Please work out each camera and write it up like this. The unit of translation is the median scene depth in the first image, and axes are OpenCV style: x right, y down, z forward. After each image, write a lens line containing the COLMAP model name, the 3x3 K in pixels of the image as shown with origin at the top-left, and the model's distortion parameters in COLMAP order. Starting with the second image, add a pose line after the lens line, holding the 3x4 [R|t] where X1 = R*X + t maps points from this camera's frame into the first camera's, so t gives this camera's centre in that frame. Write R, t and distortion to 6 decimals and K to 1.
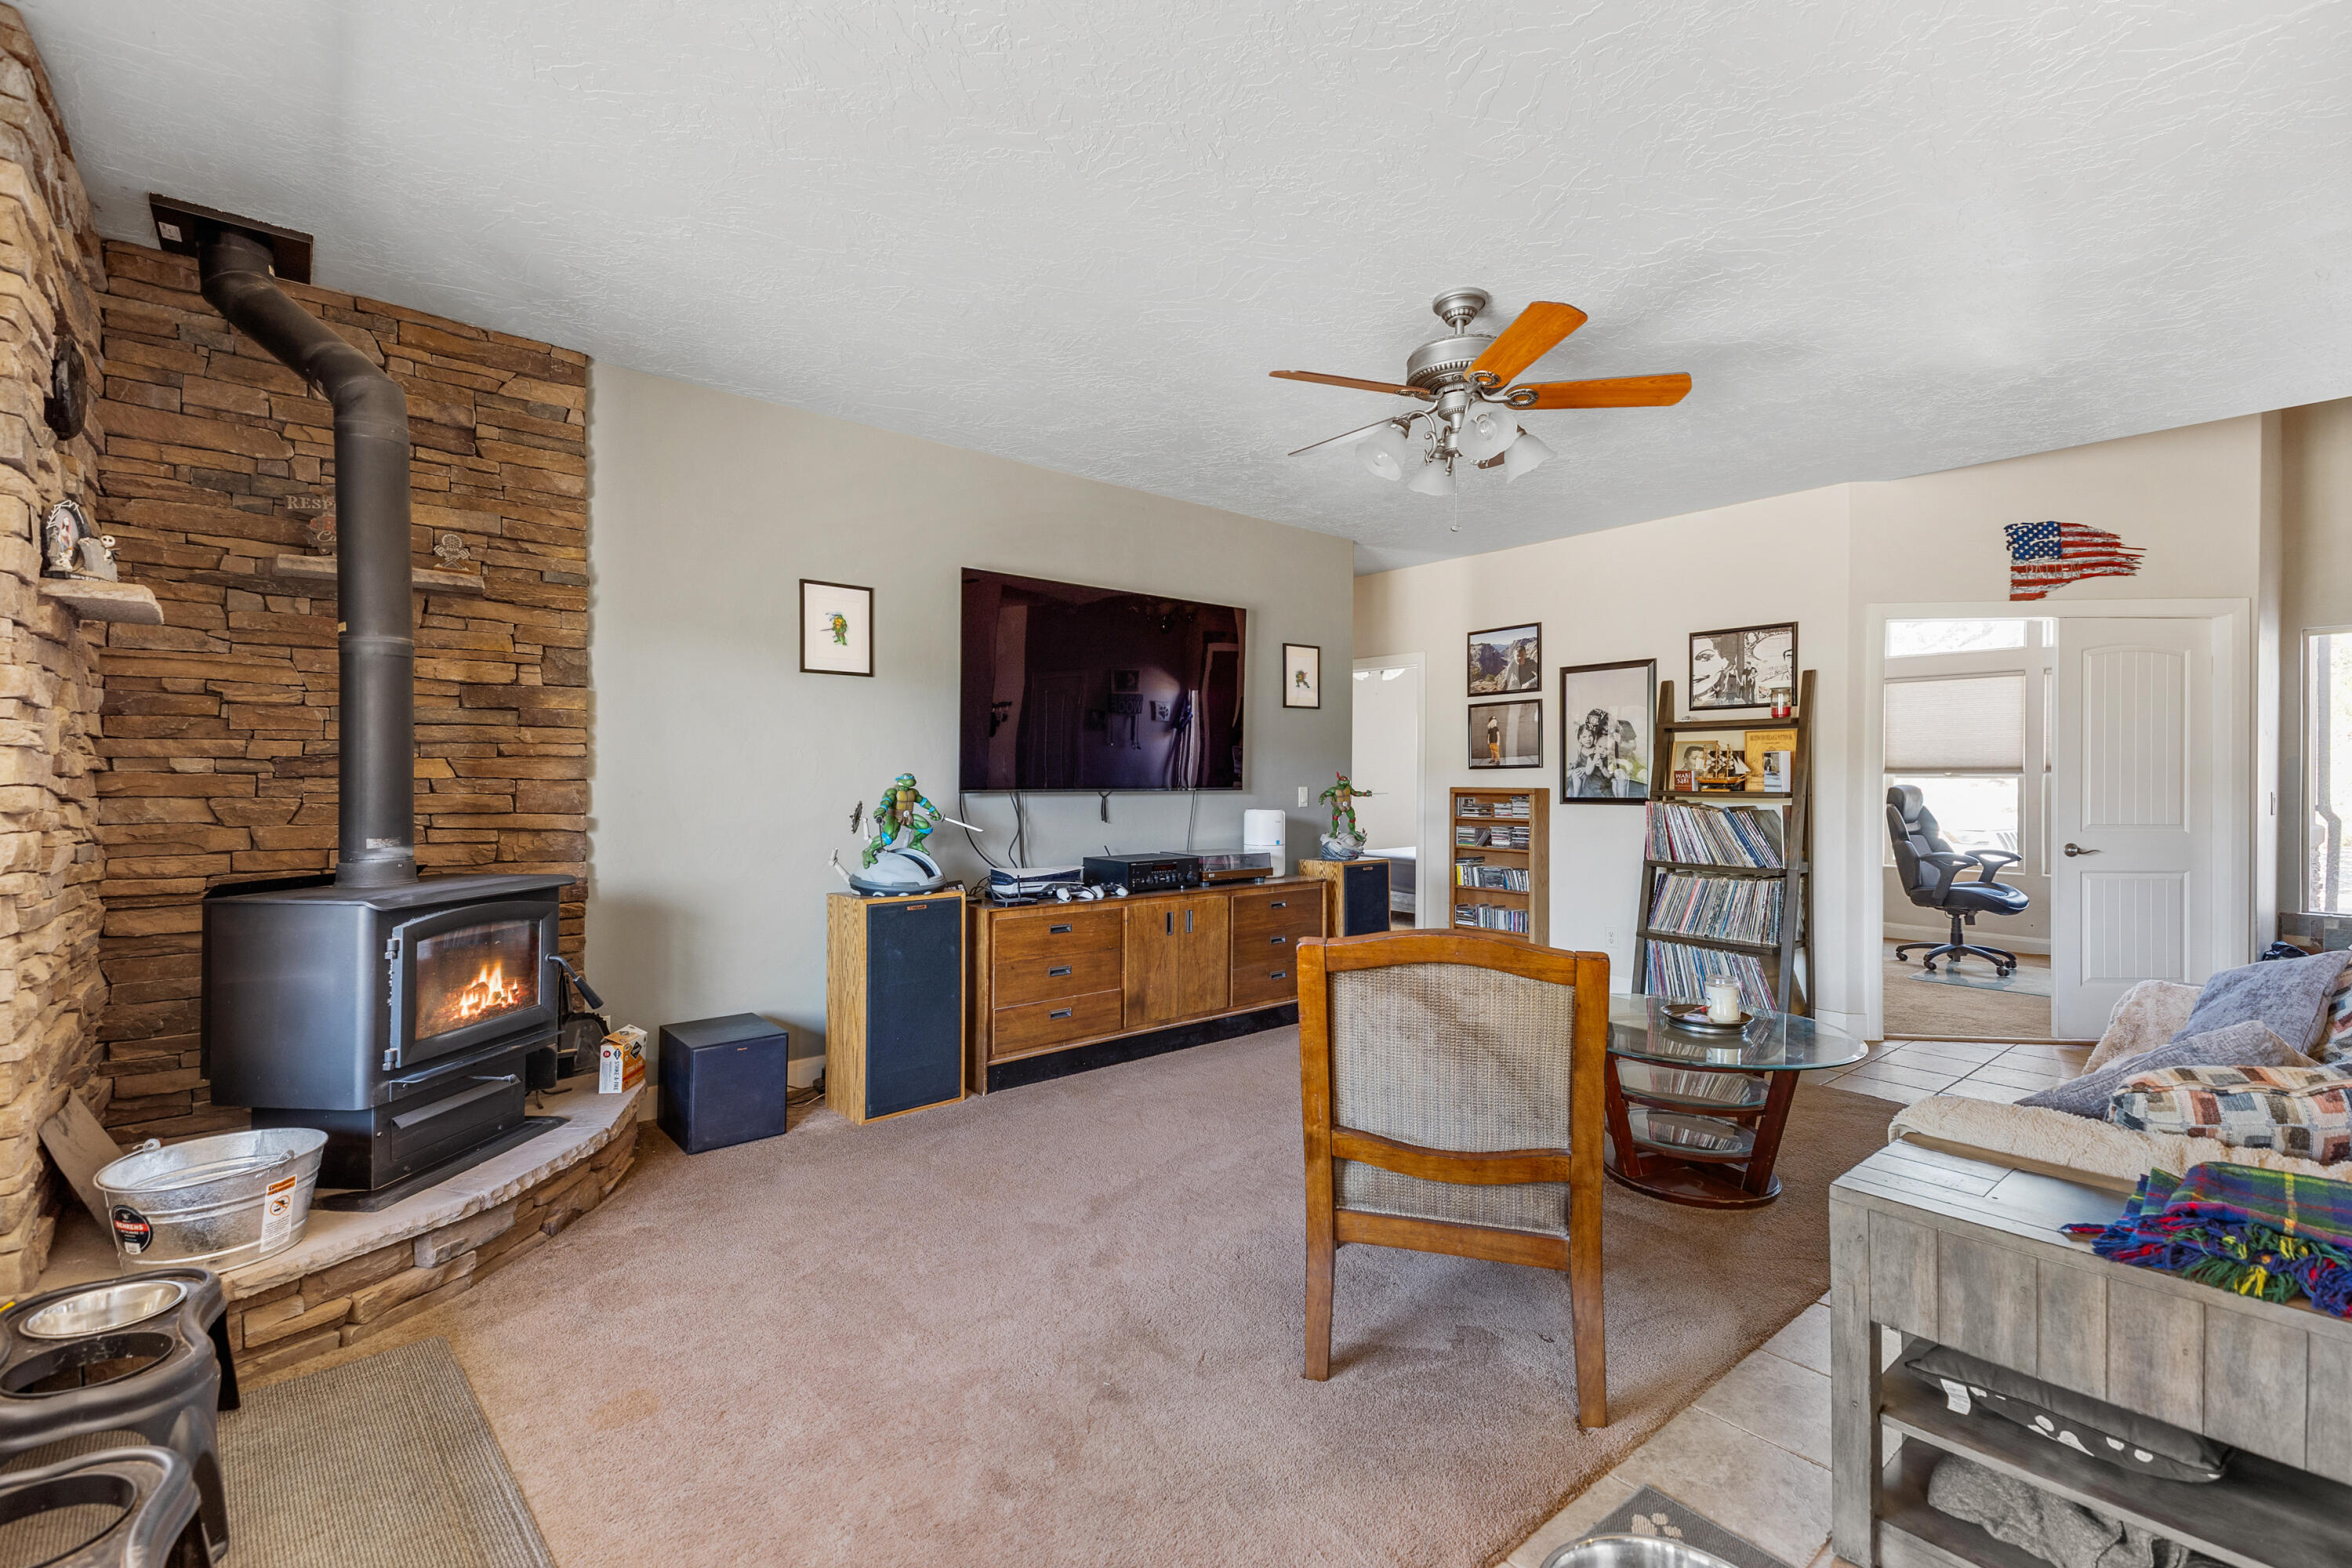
lens RADIAL K [[1026.2, 0, 1189.9], [0, 1026.2, 768.1], [0, 0, 1]] dist [0.062581, -0.036108]
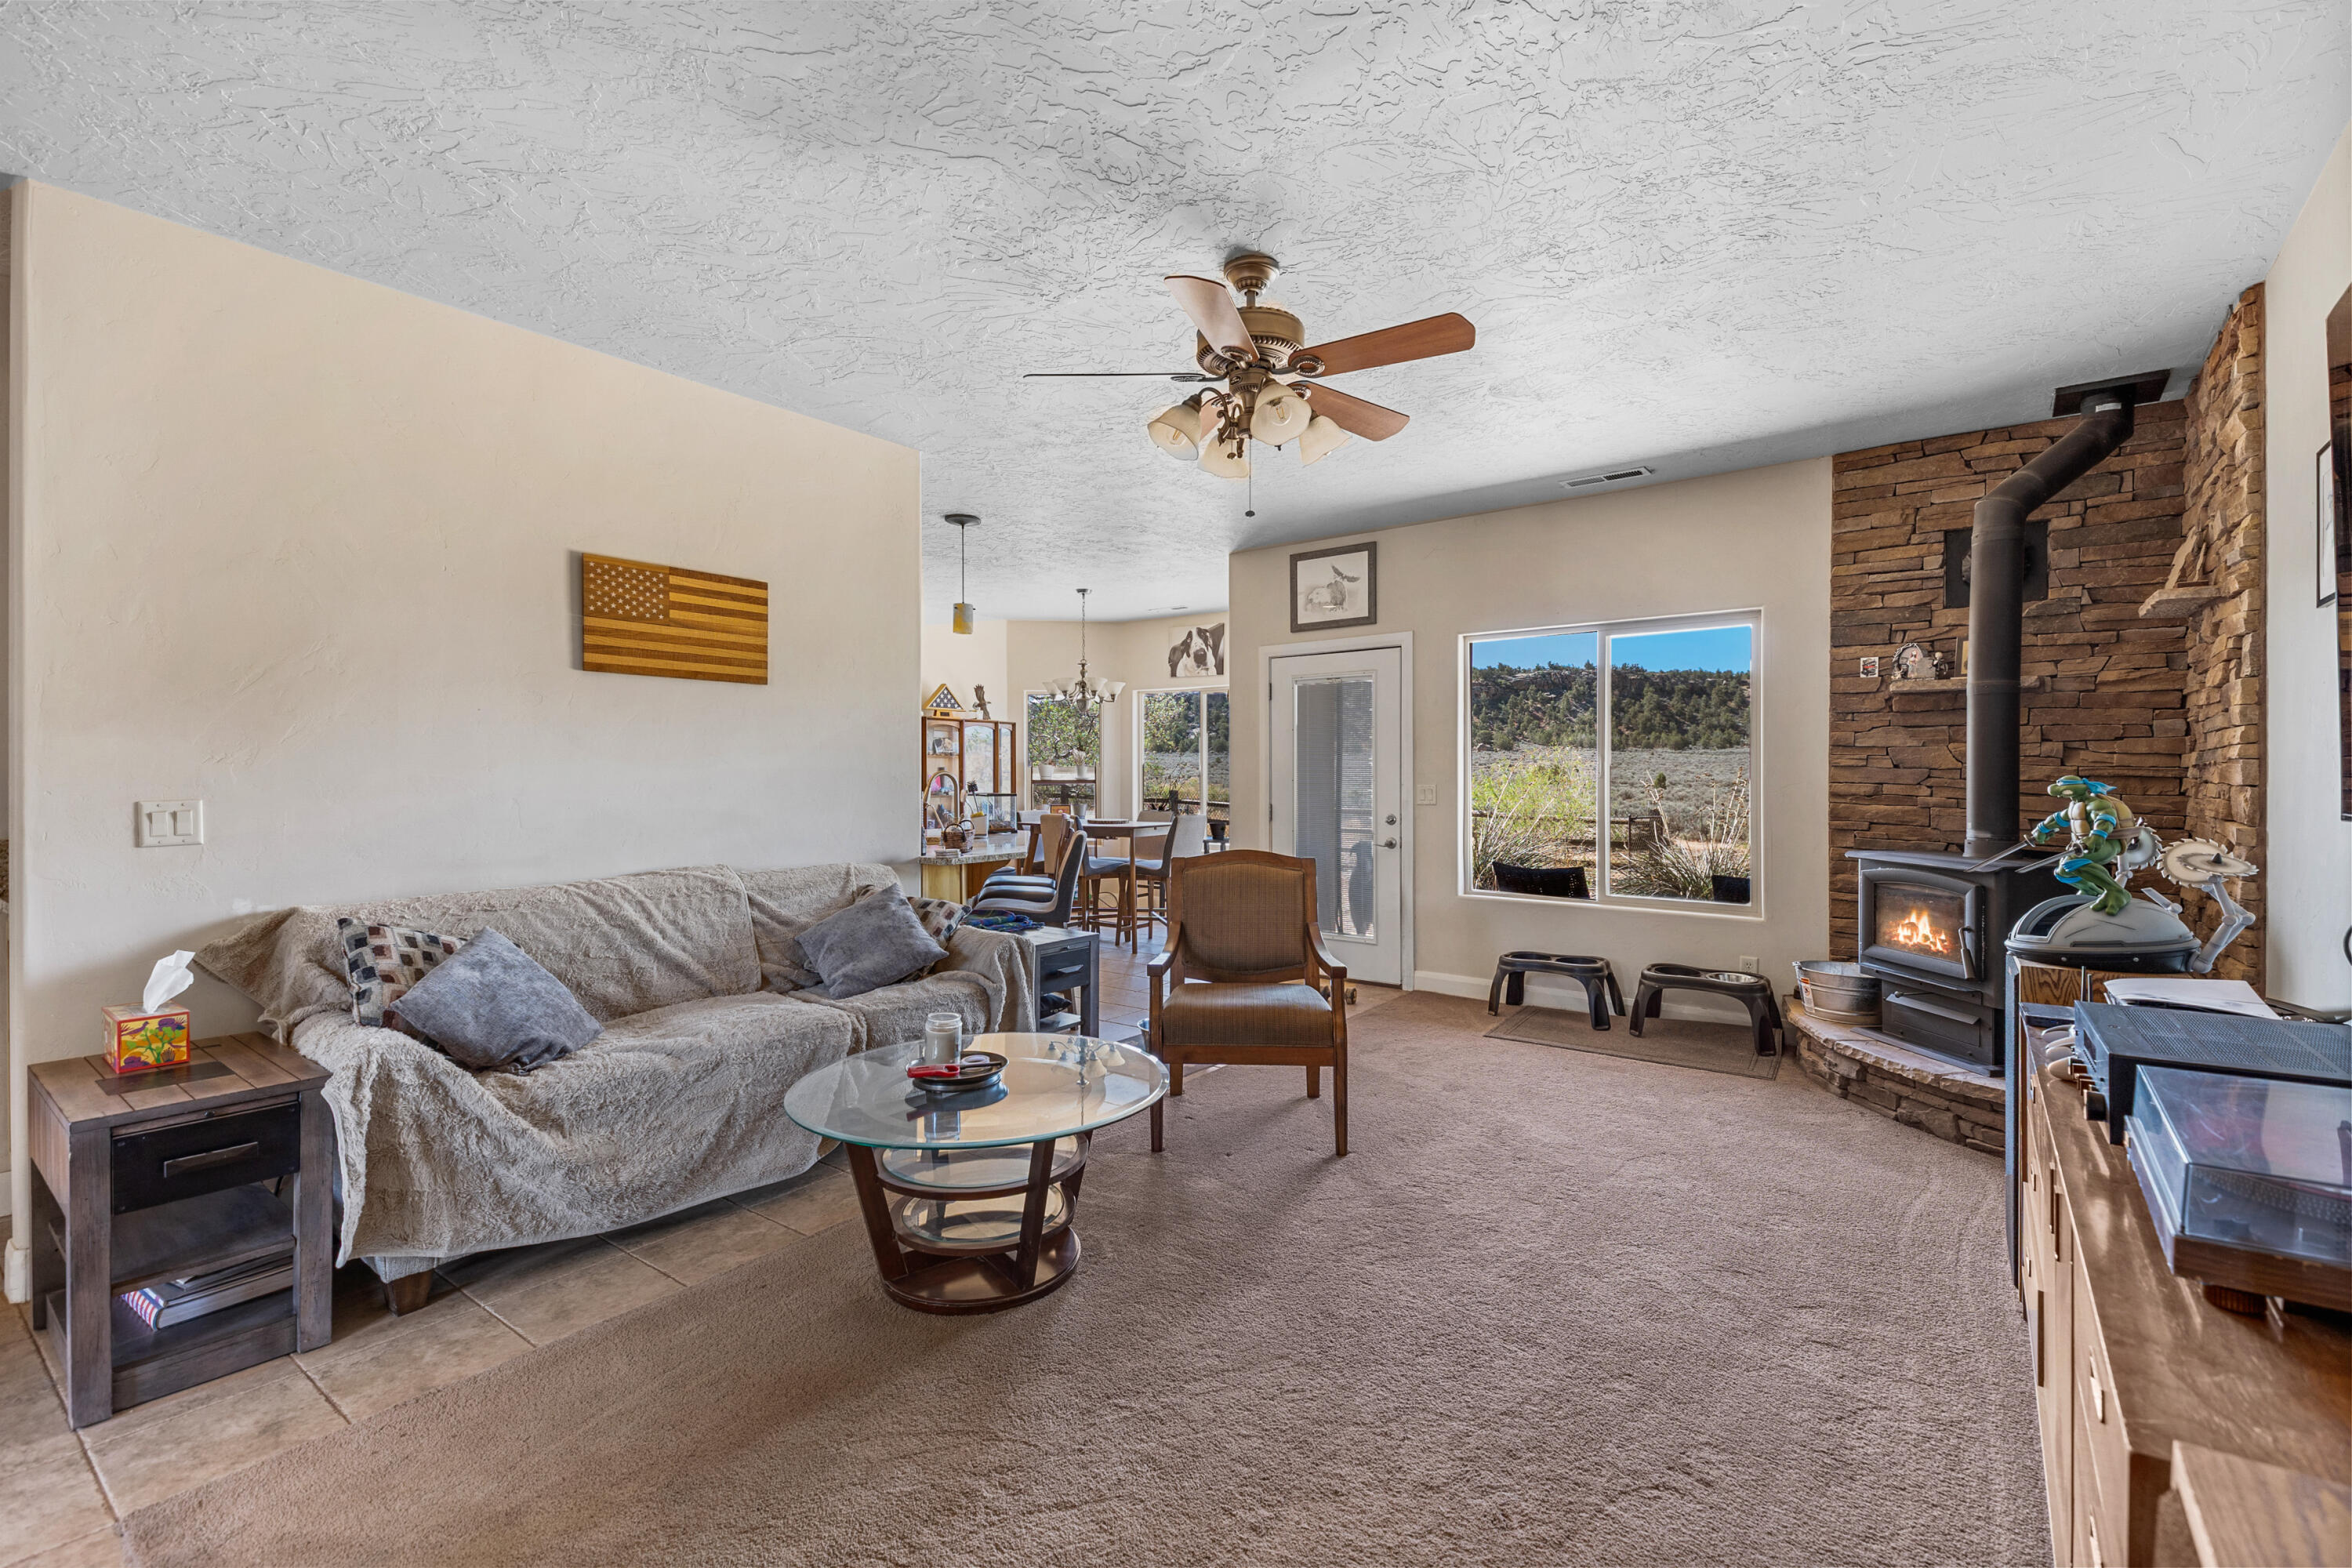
lens RADIAL K [[1026.2, 0, 1189.9], [0, 1026.2, 768.1], [0, 0, 1]] dist [0.062581, -0.036108]
pose [[-0.976146, -0.009605, -0.216904, 0.338822], [-0.007138, 0.999901, -0.012155, 0.010978], [0.216999, -0.010316, -0.976117, 1.251730]]
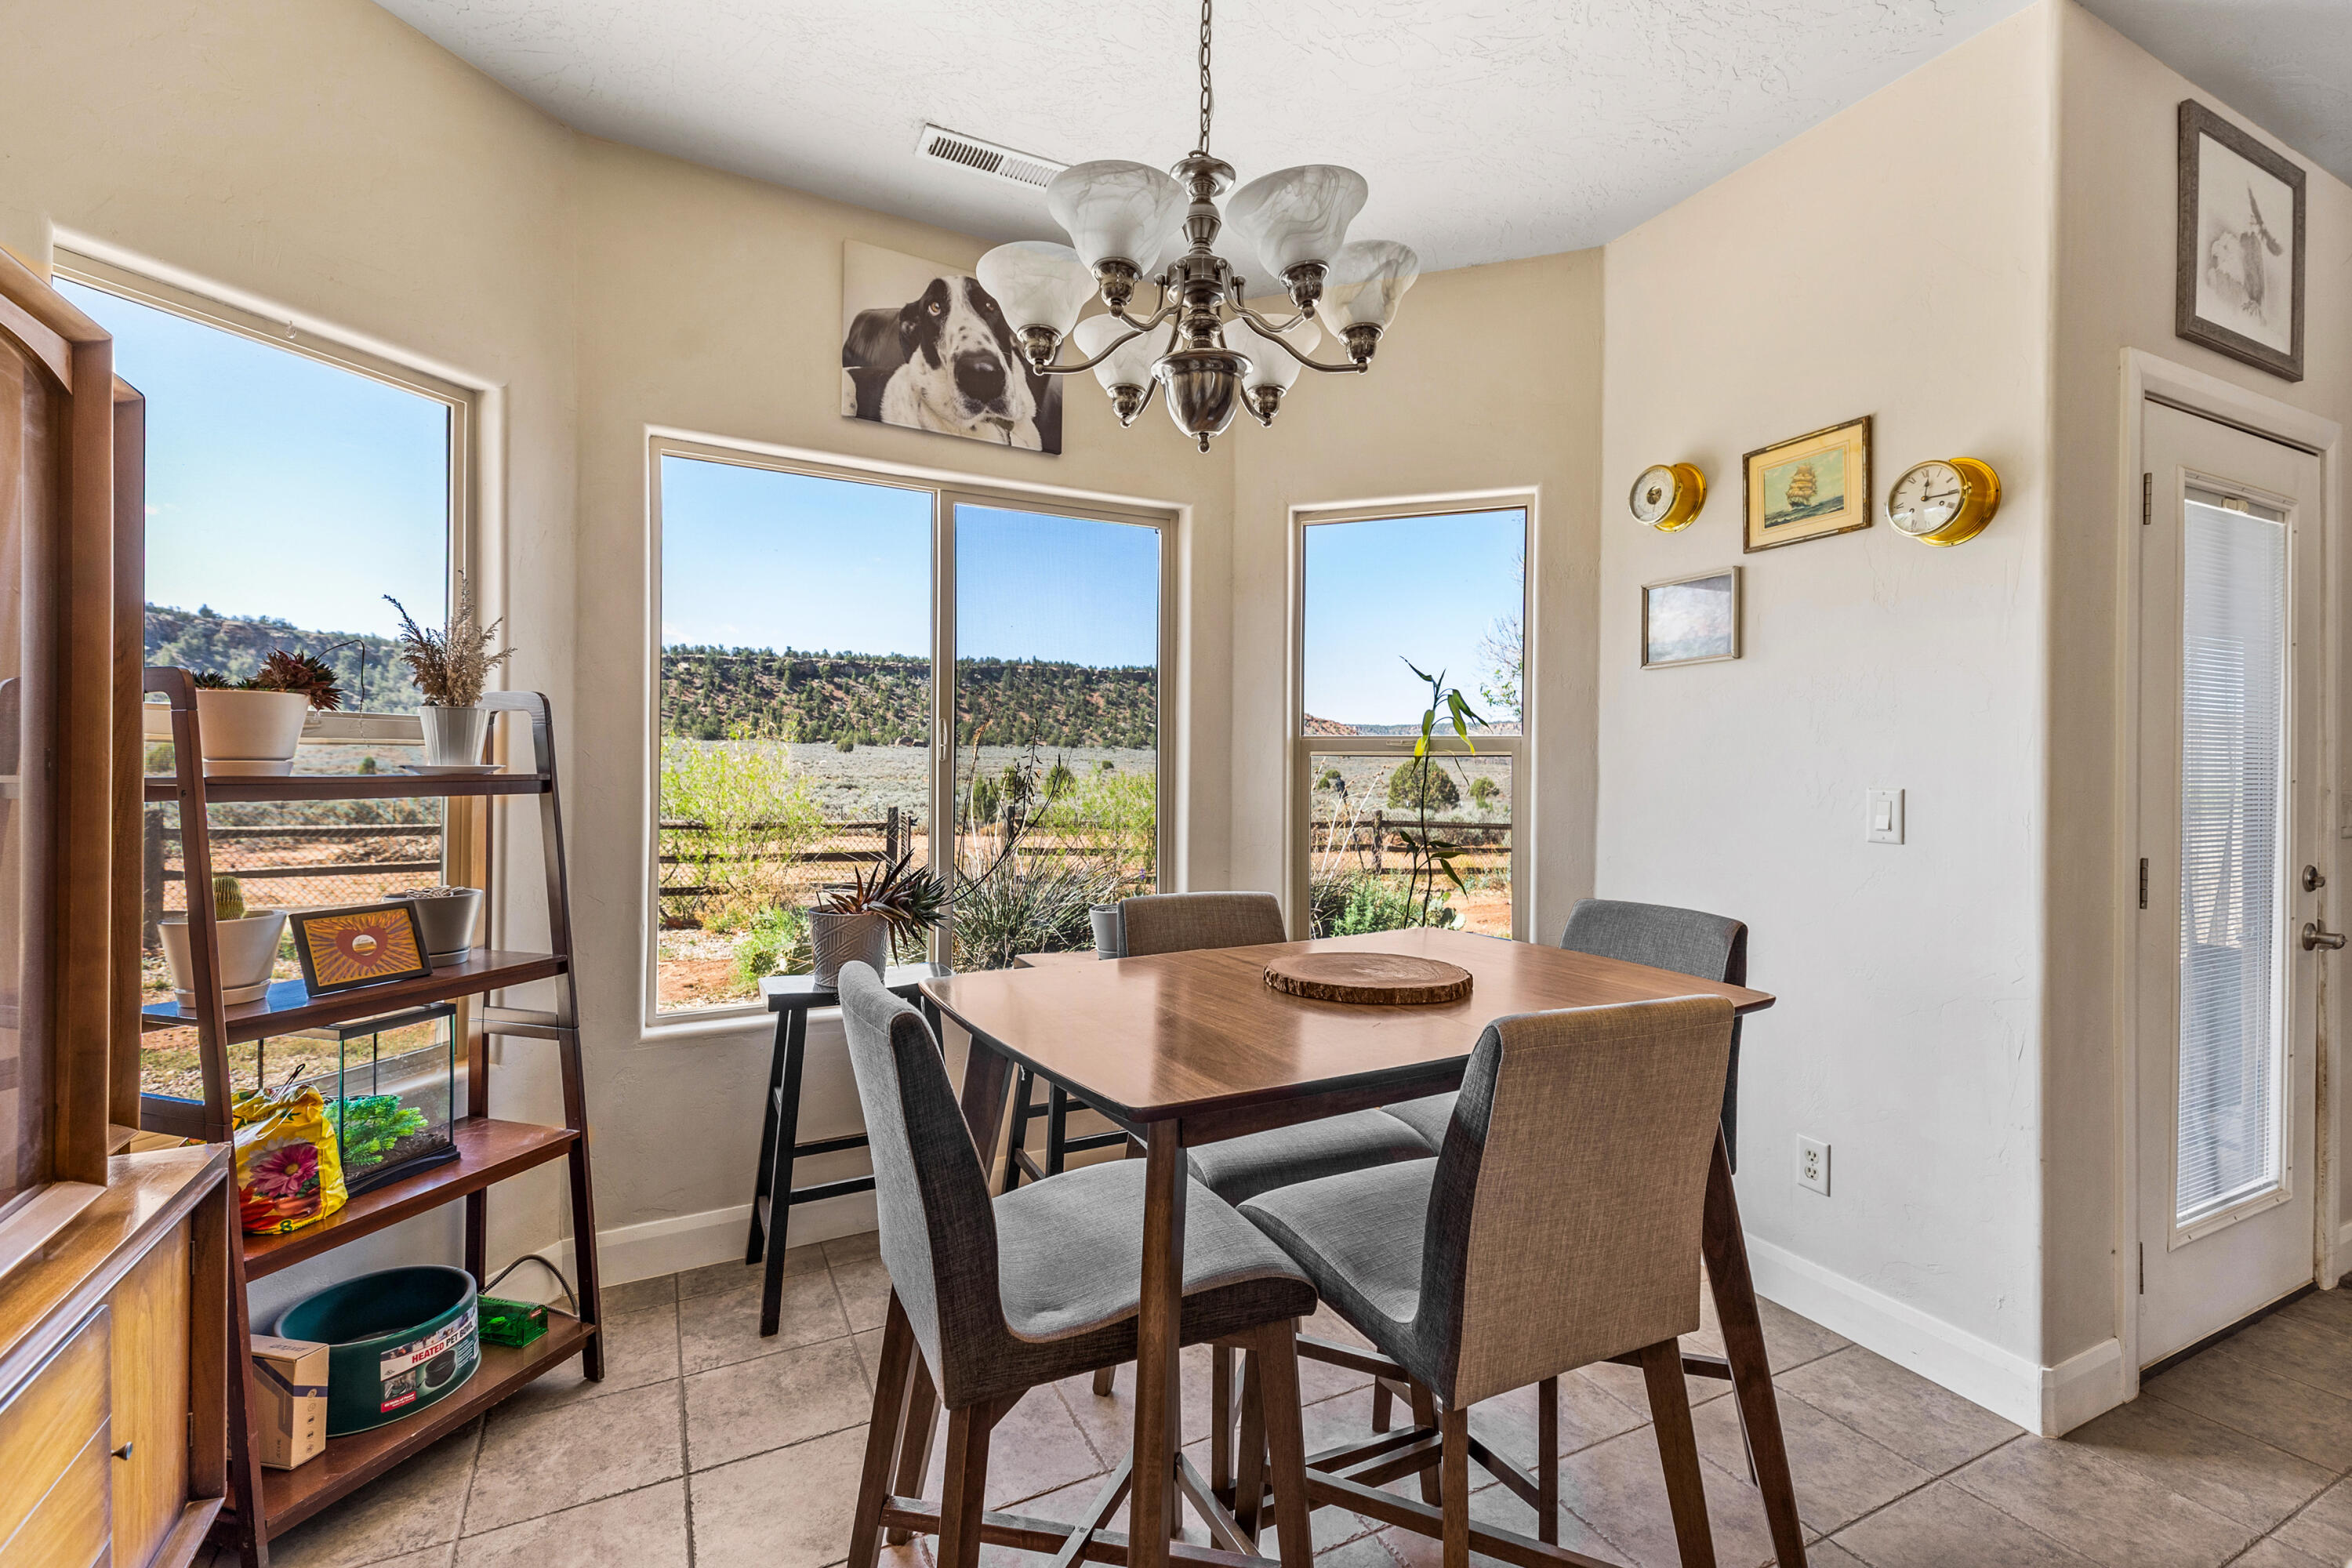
lens RADIAL K [[1029.0, 0, 1199.0], [0, 1029.0, 767.7], [0, 0, 1]] dist [0.065616, -0.028250]
pose [[-0.221761, -0.006843, -0.975077, 0.465065], [-0.004968, 0.999970, -0.005888, 0.009099], [0.975088, 0.003539, -0.221788, -0.350579]]
